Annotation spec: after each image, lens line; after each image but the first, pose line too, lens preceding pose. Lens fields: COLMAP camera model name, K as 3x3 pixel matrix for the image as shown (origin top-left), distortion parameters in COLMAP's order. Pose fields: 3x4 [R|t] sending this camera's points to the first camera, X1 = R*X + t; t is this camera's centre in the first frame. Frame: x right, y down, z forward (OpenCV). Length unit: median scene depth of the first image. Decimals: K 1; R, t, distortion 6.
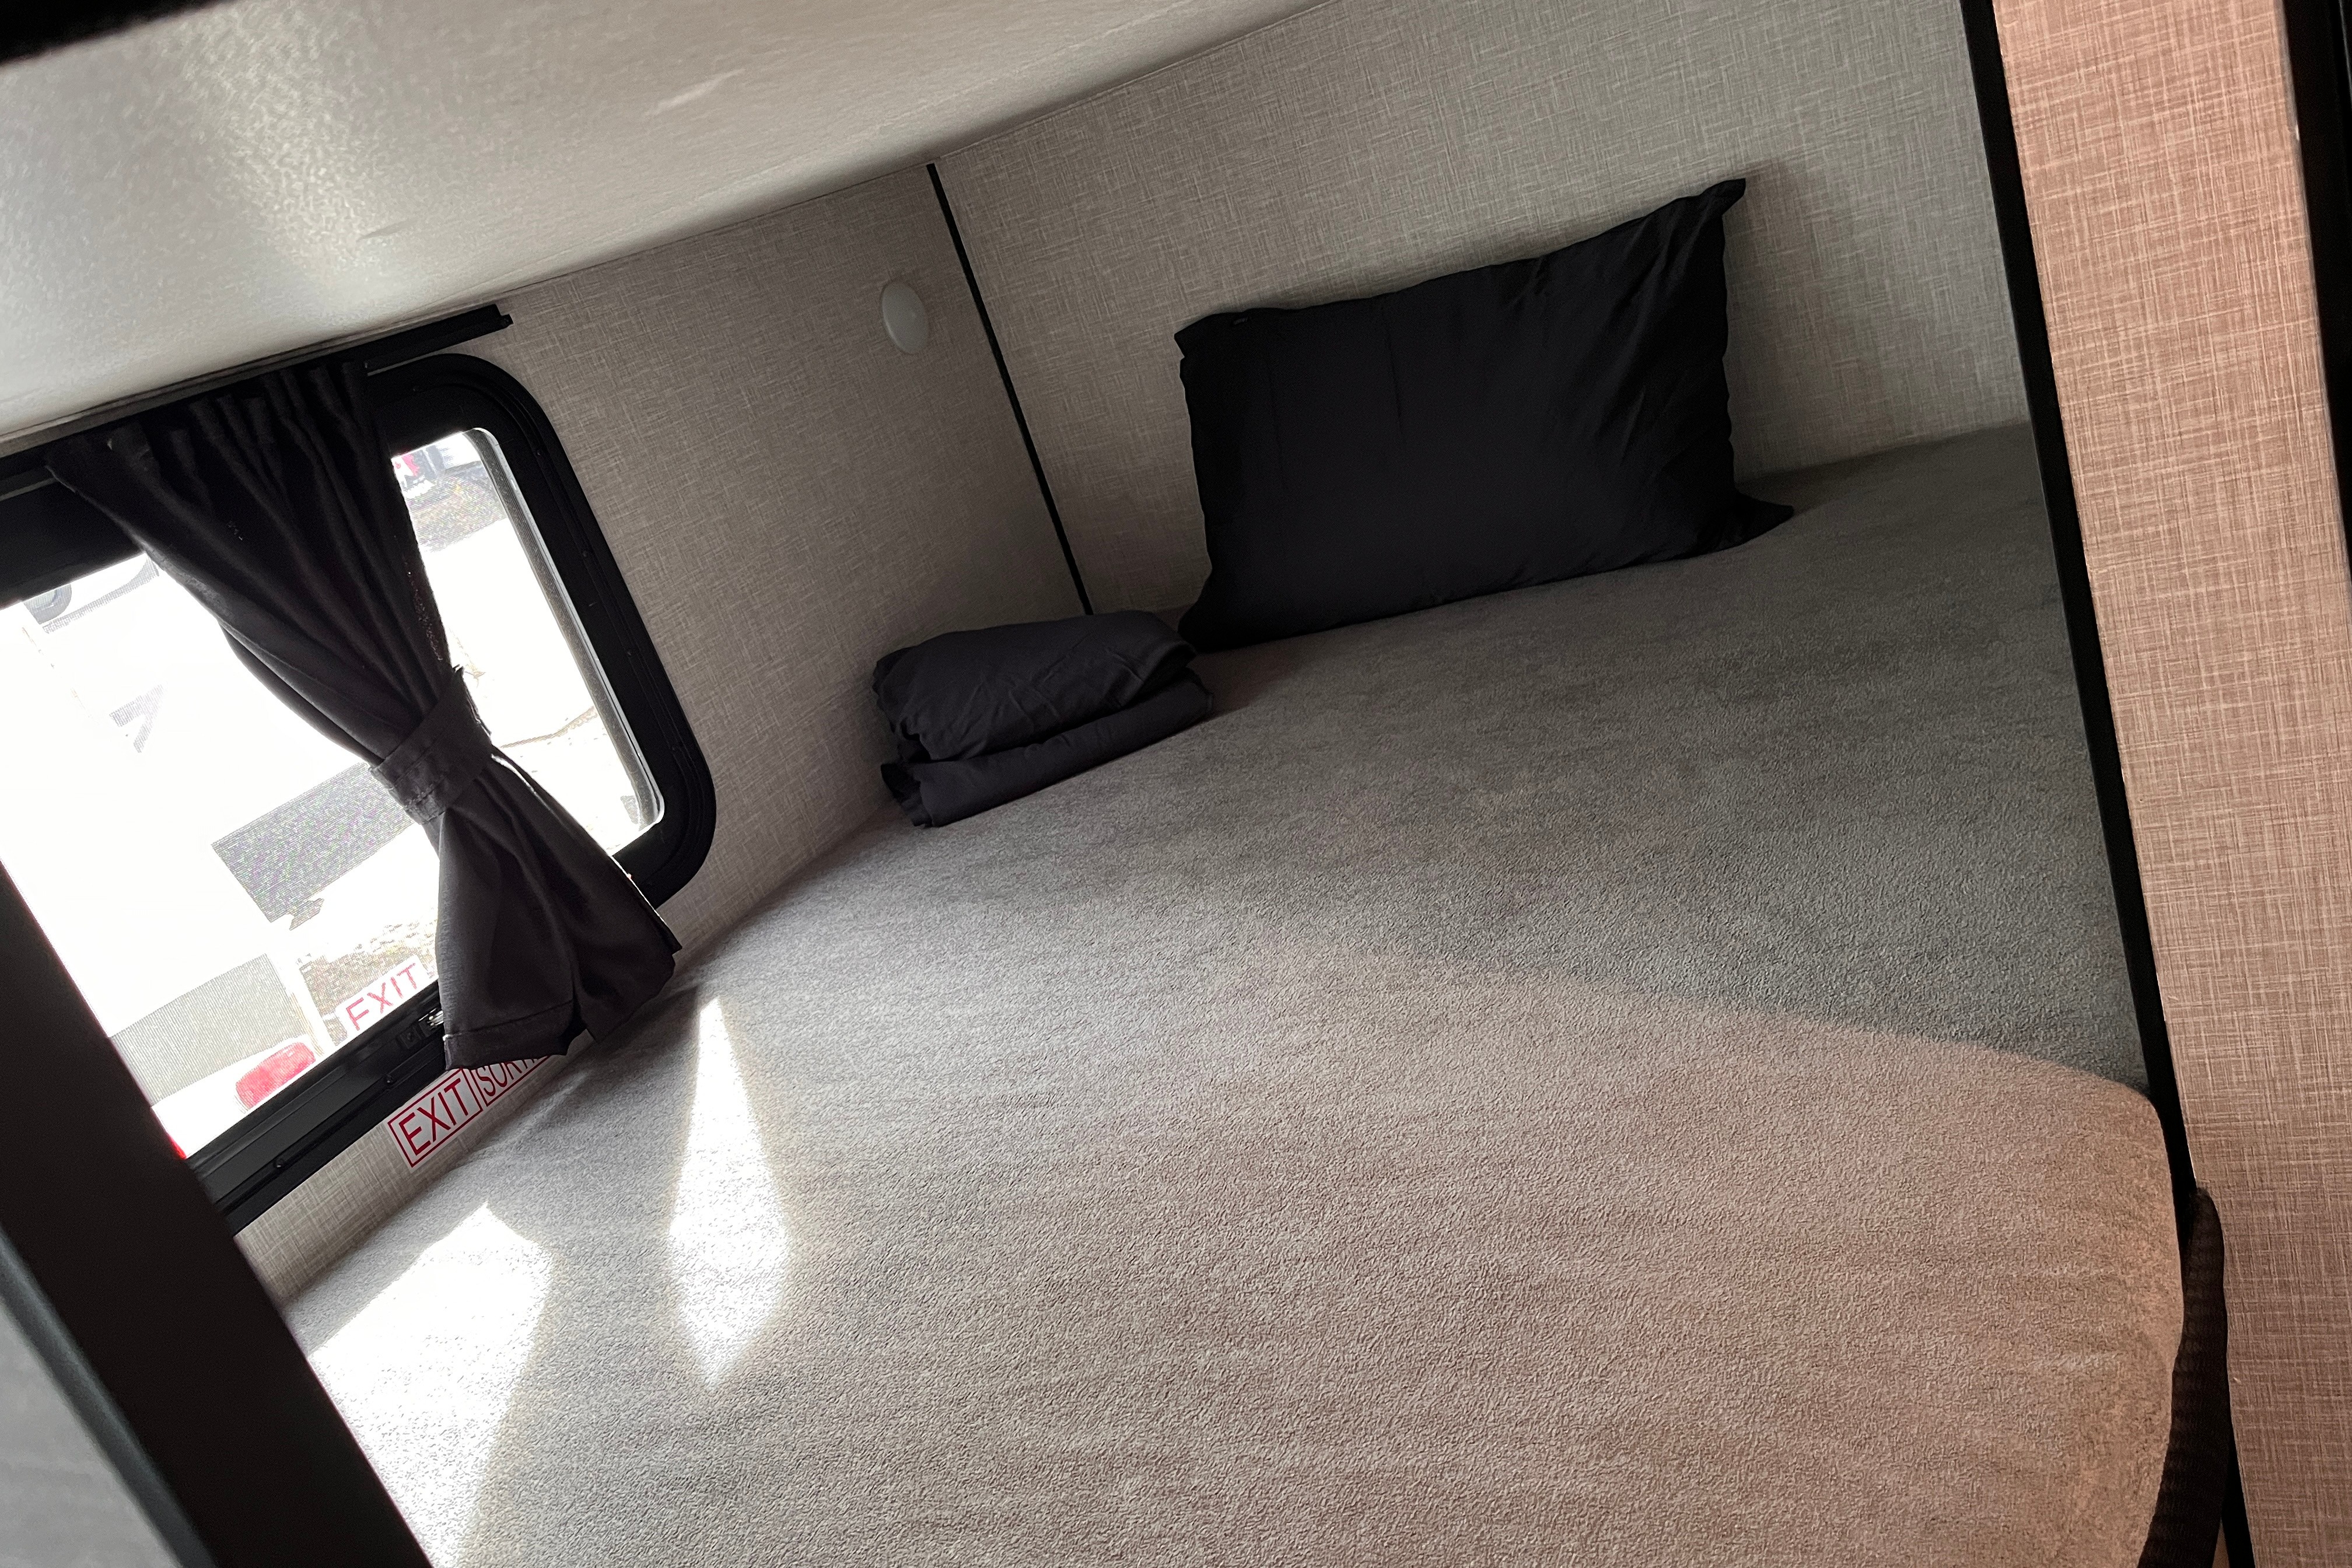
lens RADIAL K [[1832.5, 0, 1177.0], [0, 1832.5, 776.3], [0, 0, 1]] dist [0.055044, -0.087479]
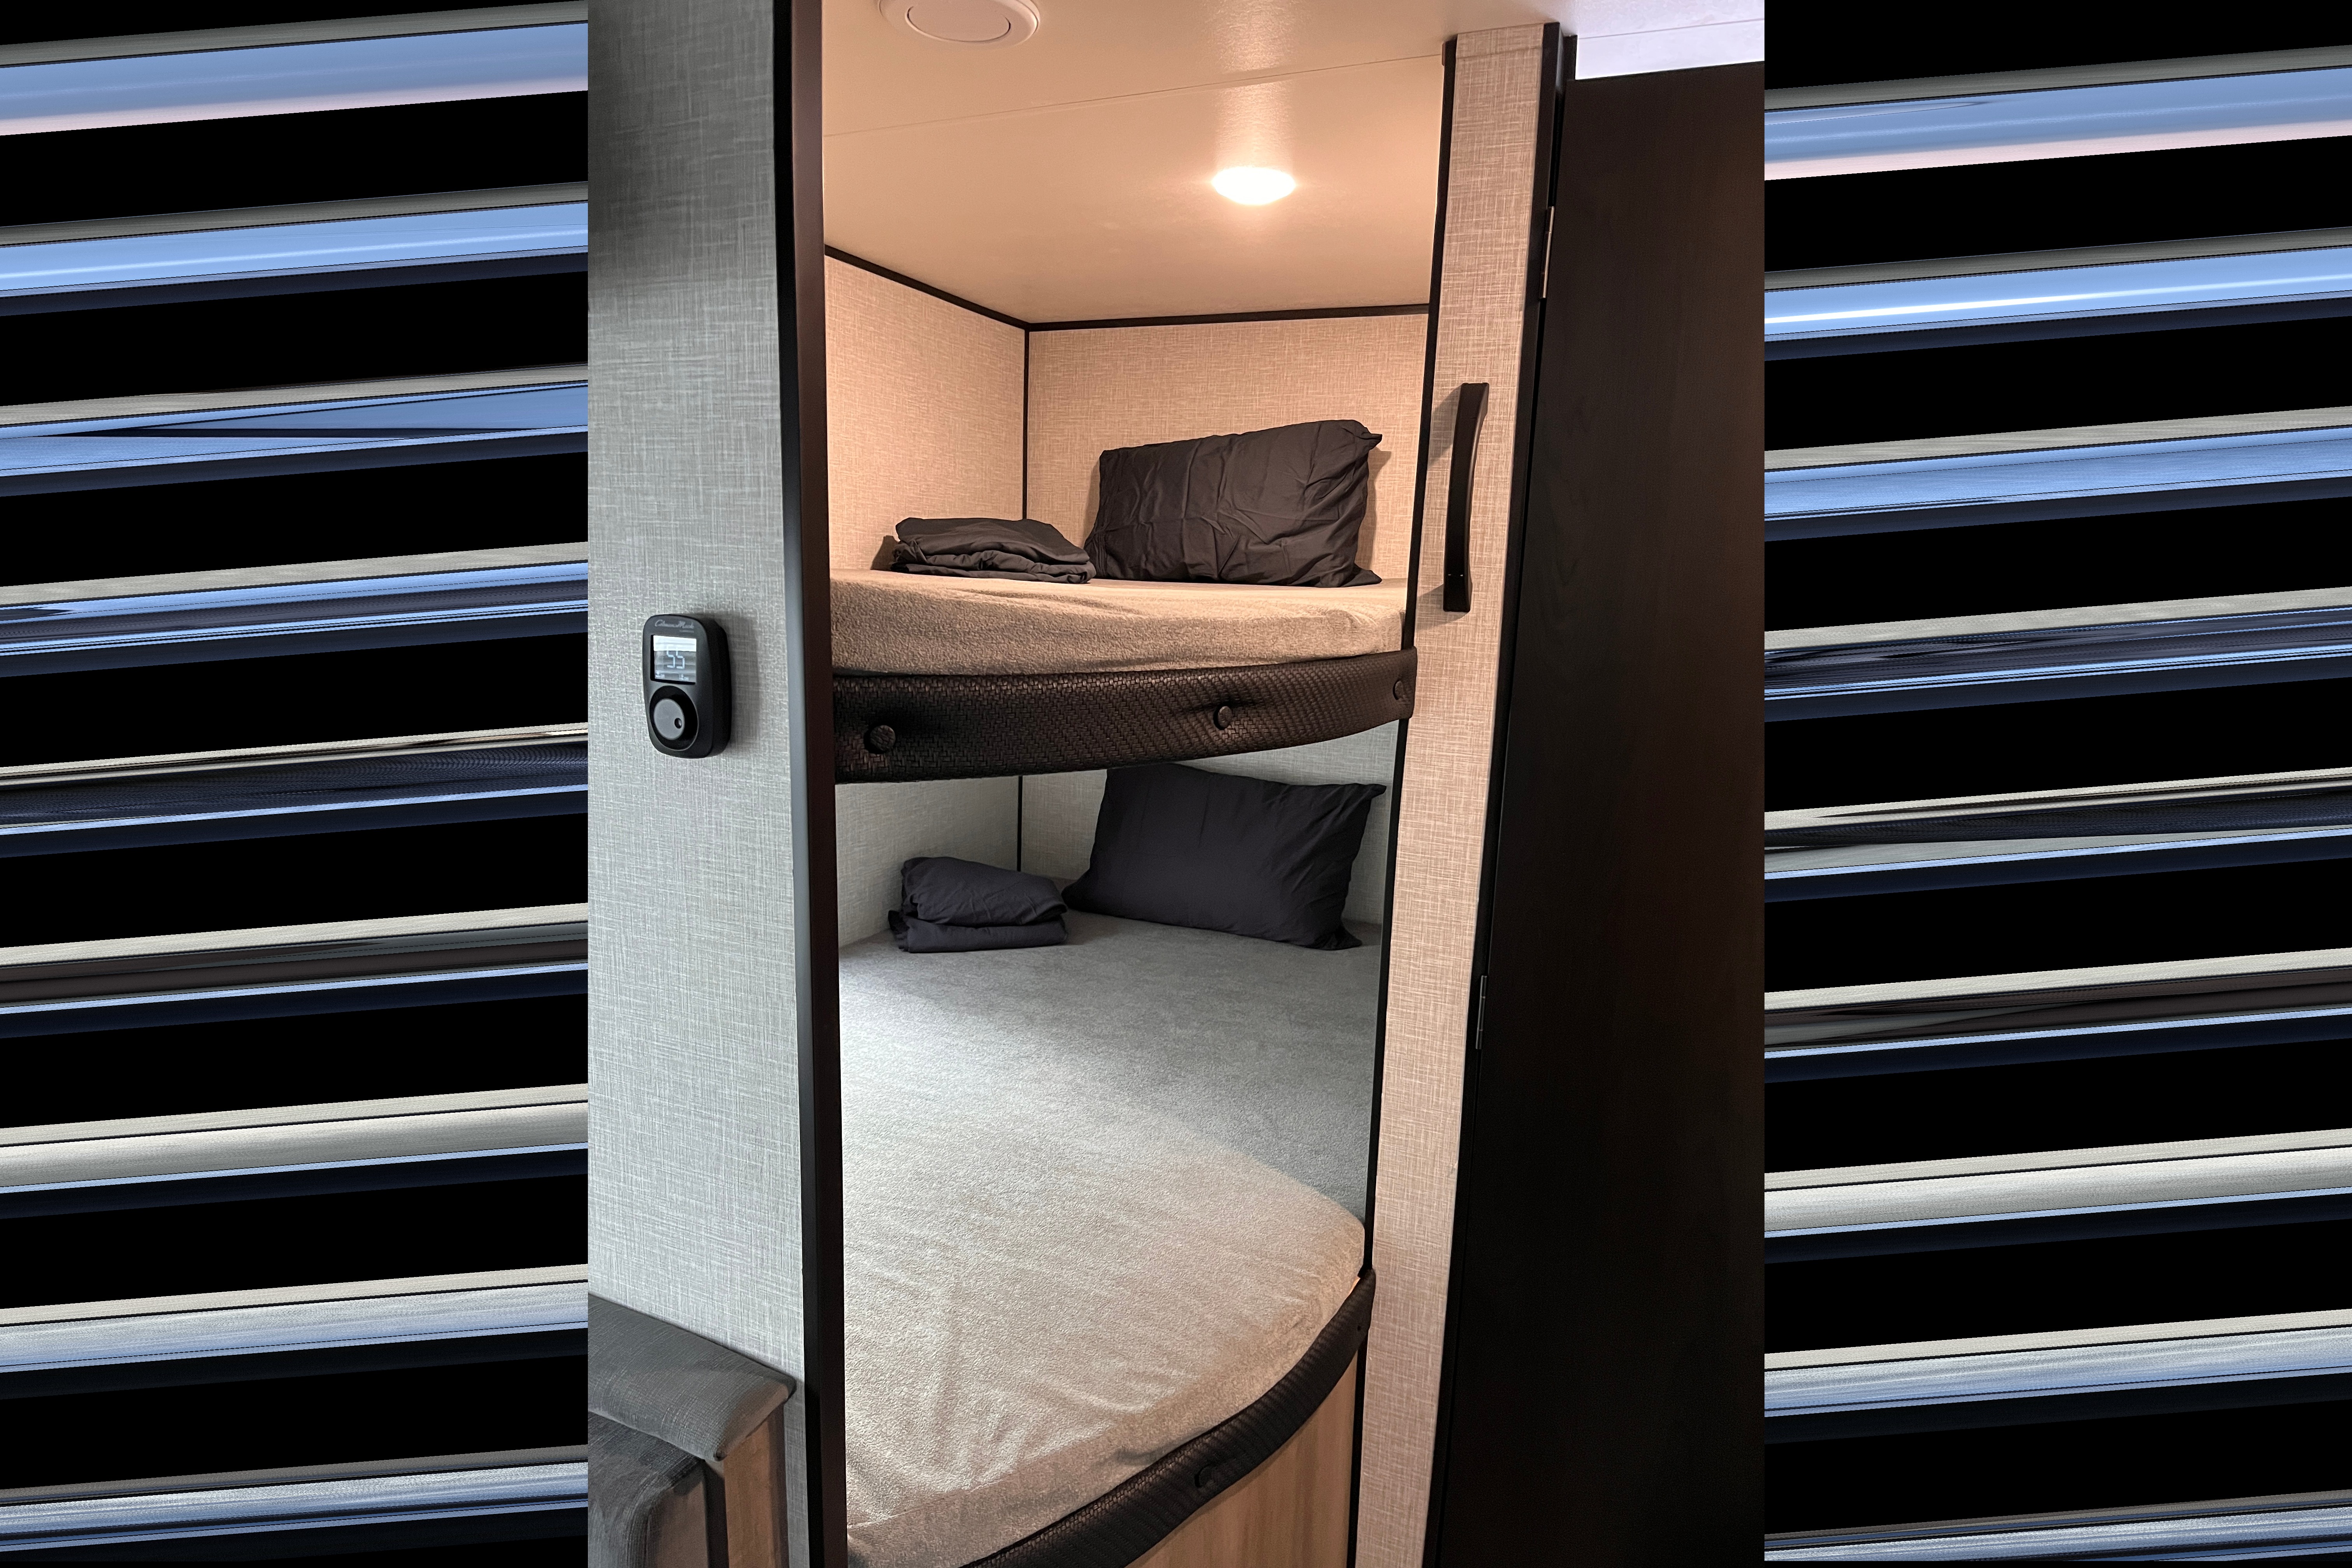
lens RADIAL K [[1832.5, 0, 1236.7], [0, 1832.5, 635.4], [0, 0, 1]] dist [0.055044, -0.087479]
pose [[0.936640, 0.341654, 0.077320, -0.091533], [-0.322899, 0.927667, -0.187536, -0.039171], [-0.135799, 0.150687, 0.979210, -1.273498]]
